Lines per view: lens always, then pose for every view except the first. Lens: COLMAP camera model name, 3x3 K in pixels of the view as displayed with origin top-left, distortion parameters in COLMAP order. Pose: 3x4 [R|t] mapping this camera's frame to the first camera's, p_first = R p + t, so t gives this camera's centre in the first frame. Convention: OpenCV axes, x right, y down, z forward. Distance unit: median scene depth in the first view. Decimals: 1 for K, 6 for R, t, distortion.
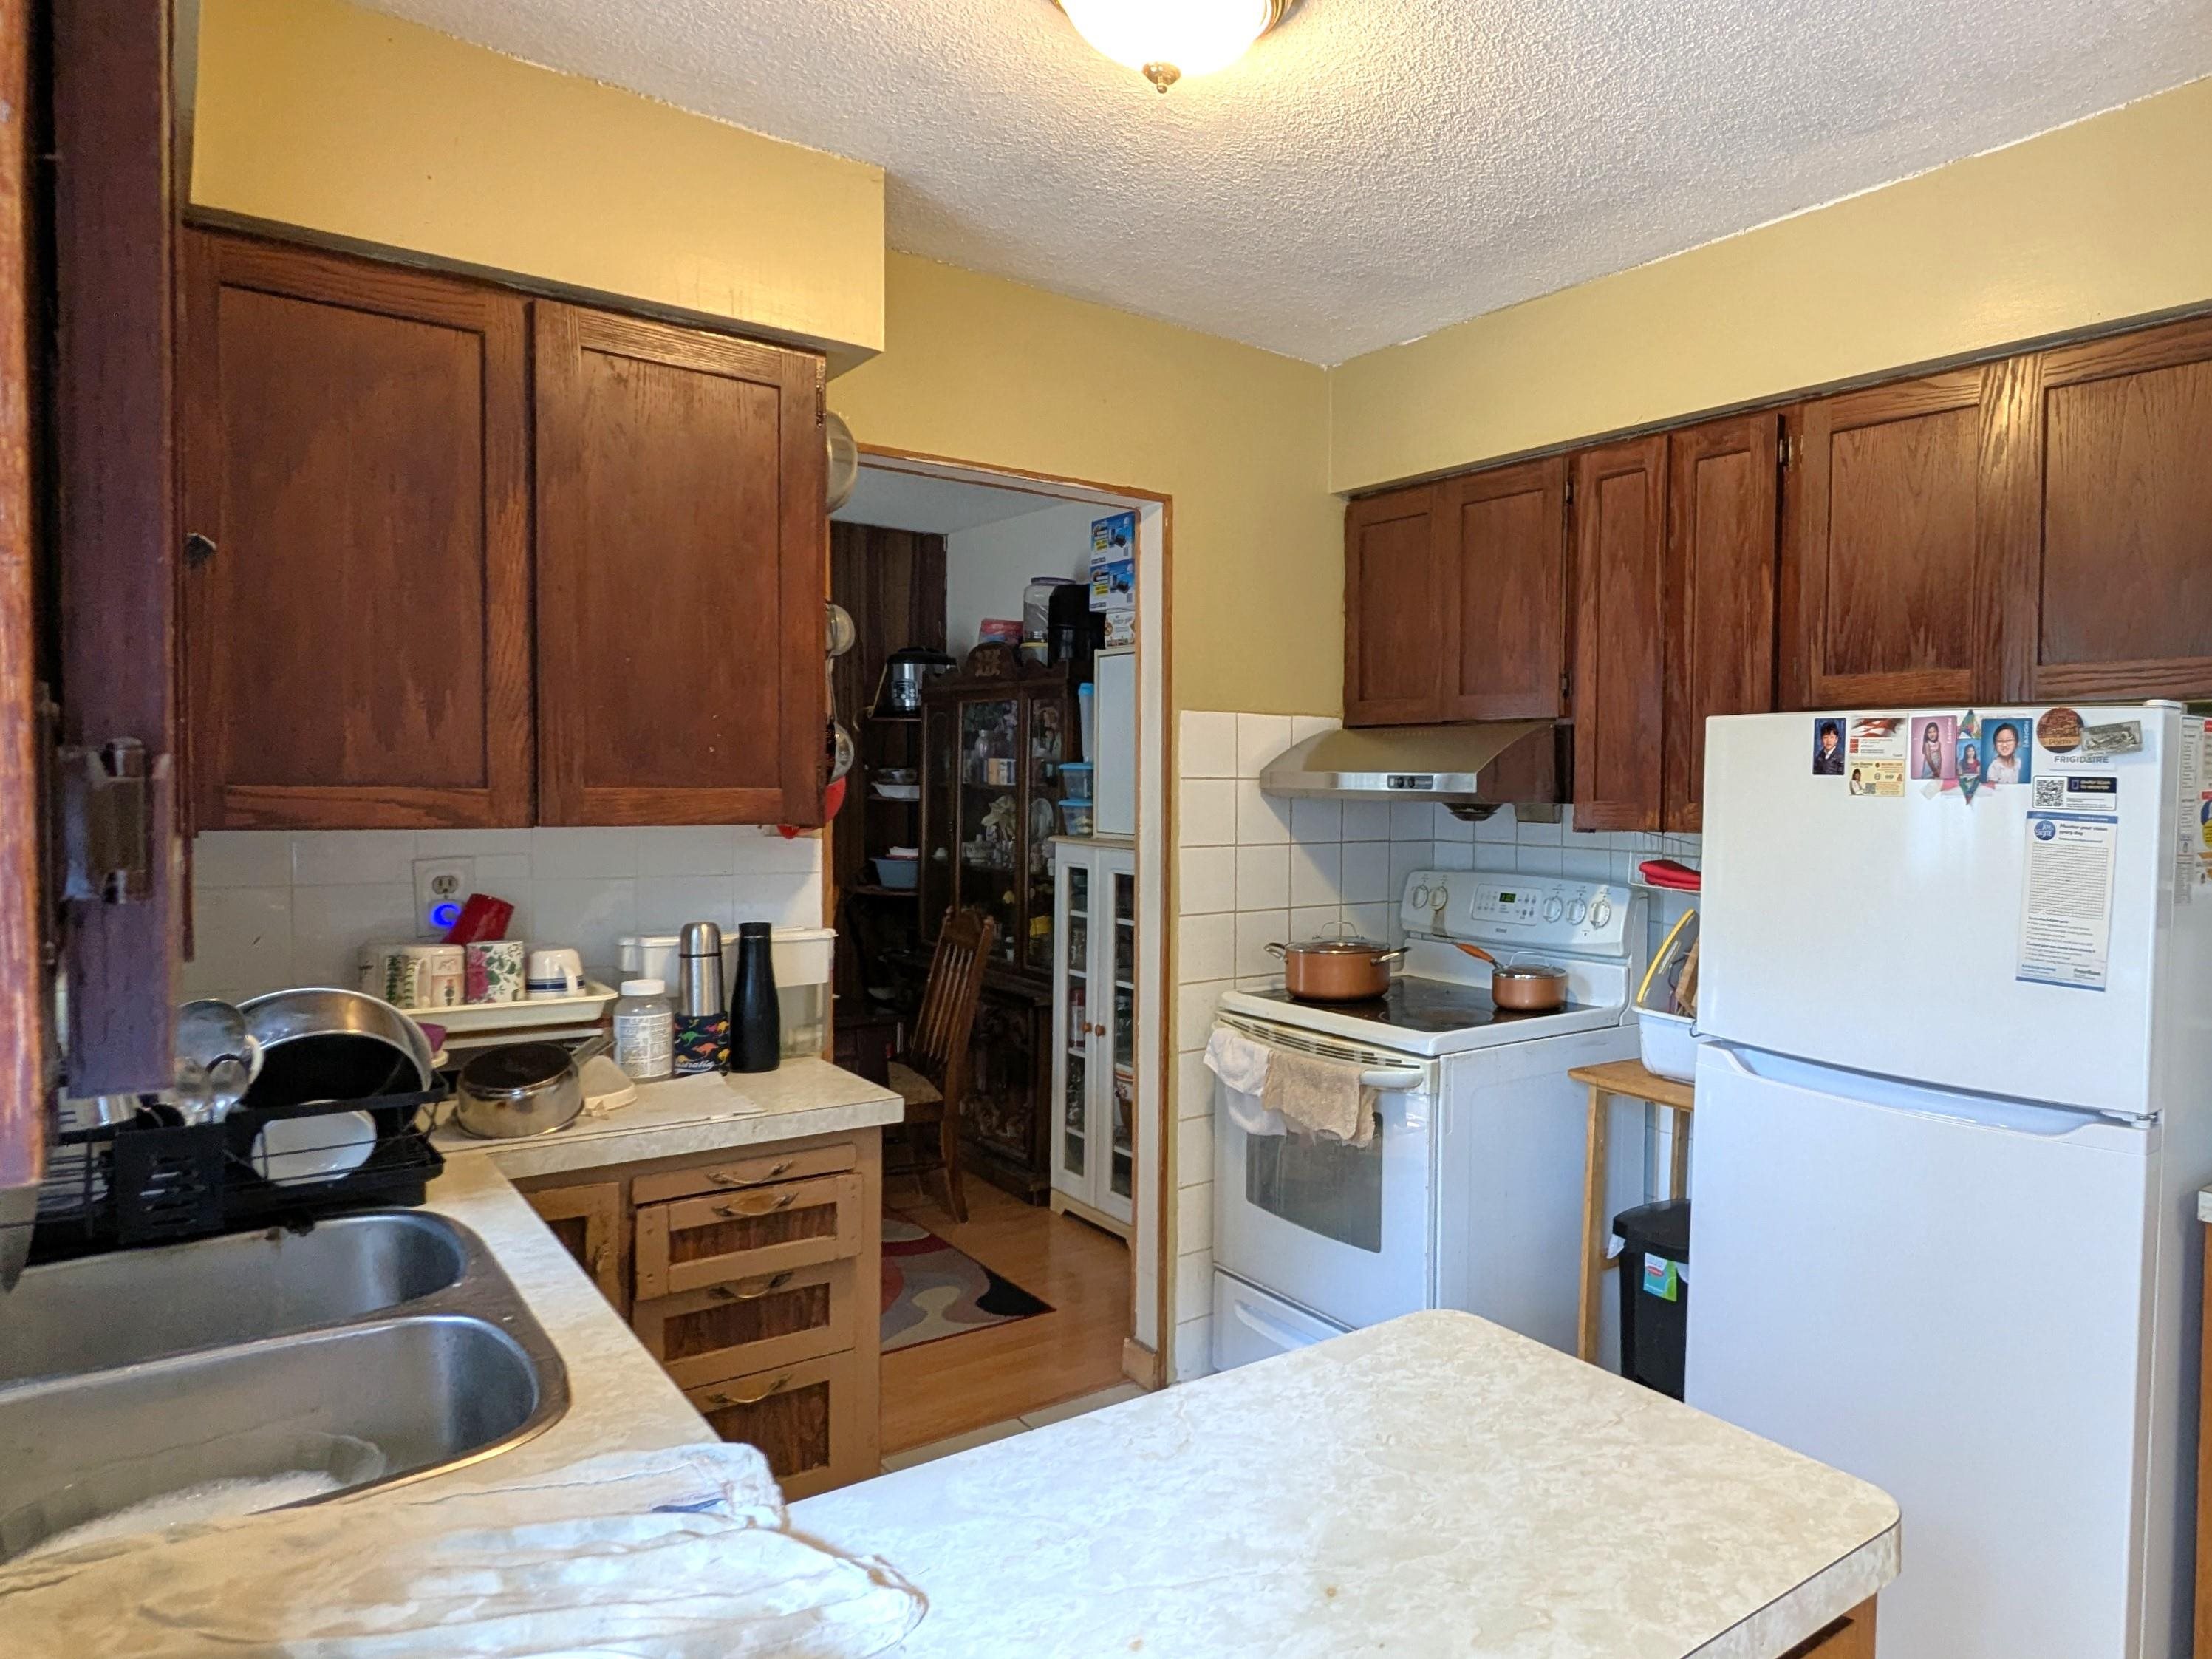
lens RADIAL K [[1262.4, 0, 1112.7], [0, 1262.4, 820.8], [0, 0, 1]] dist [0.002446, 0.000724]
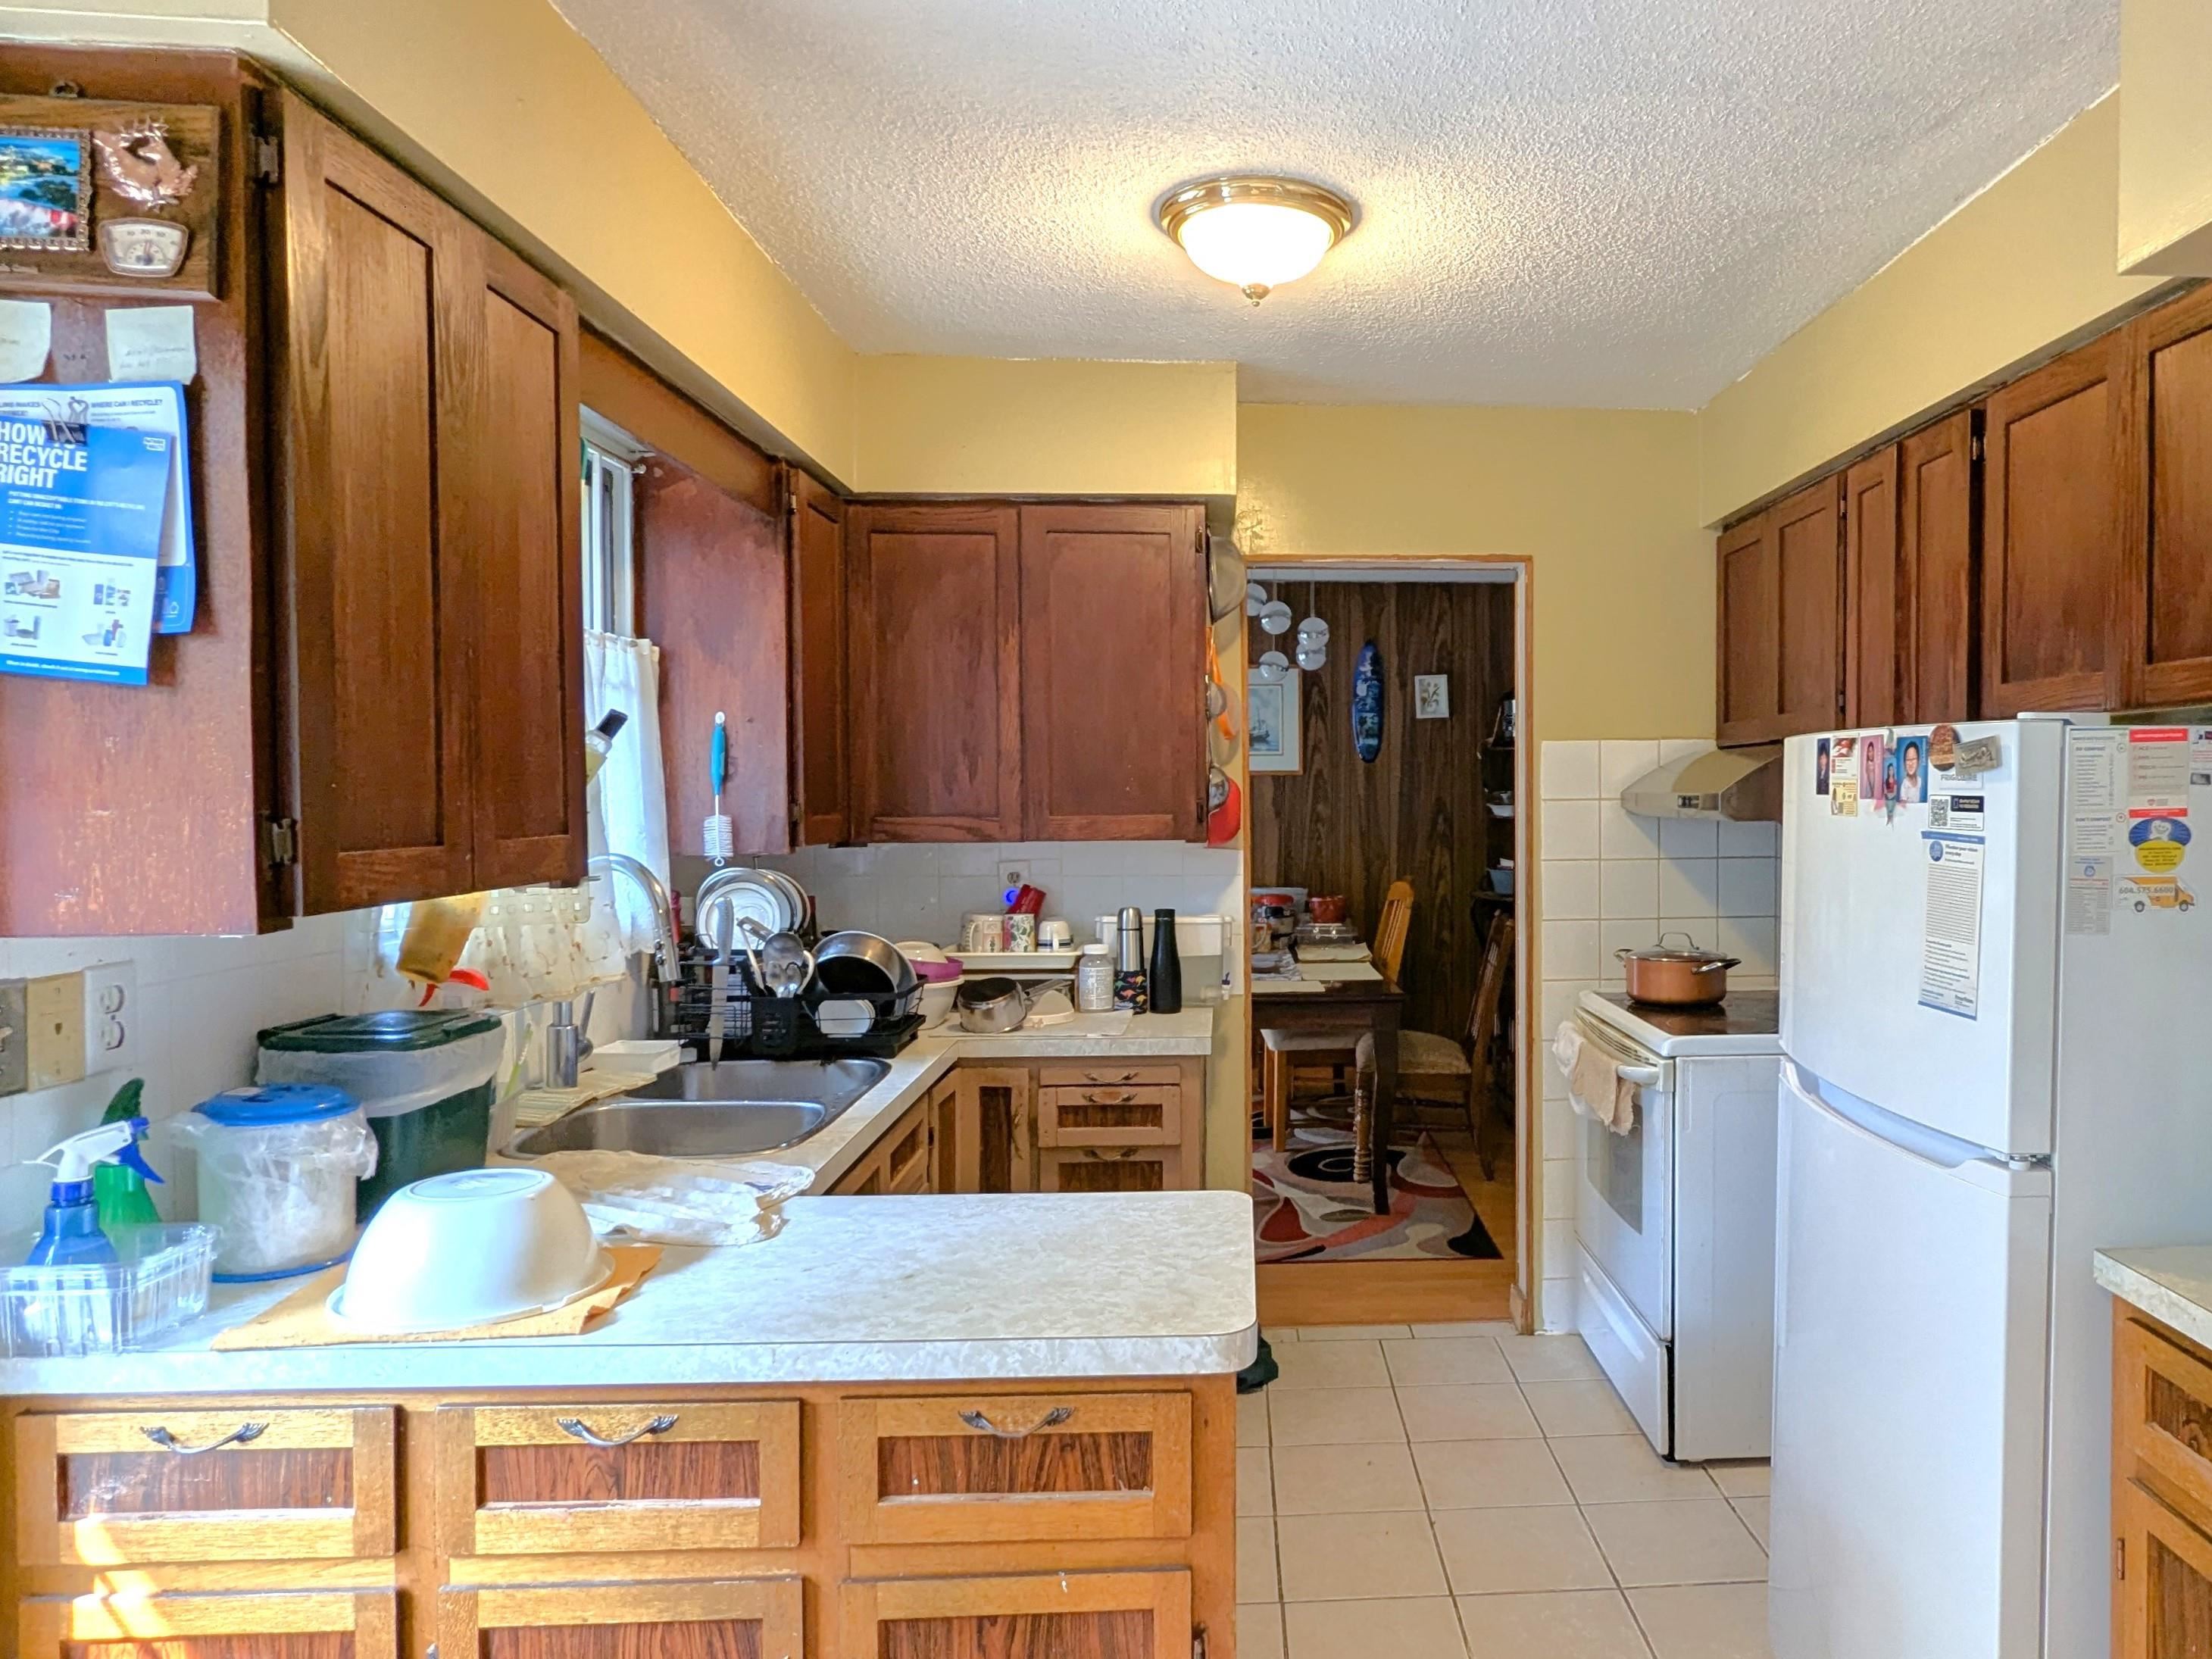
lens RADIAL K [[1056.0, 0, 1102.3], [0, 1056.0, 824.1], [0, 0, 1]] dist [0.002714, 0.000696]
pose [[0.817702, -0.006339, -0.575607, 0.420375], [0.000080, 0.999941, -0.010899, -0.002594], [0.575642, 0.008866, 0.817654, -0.019873]]
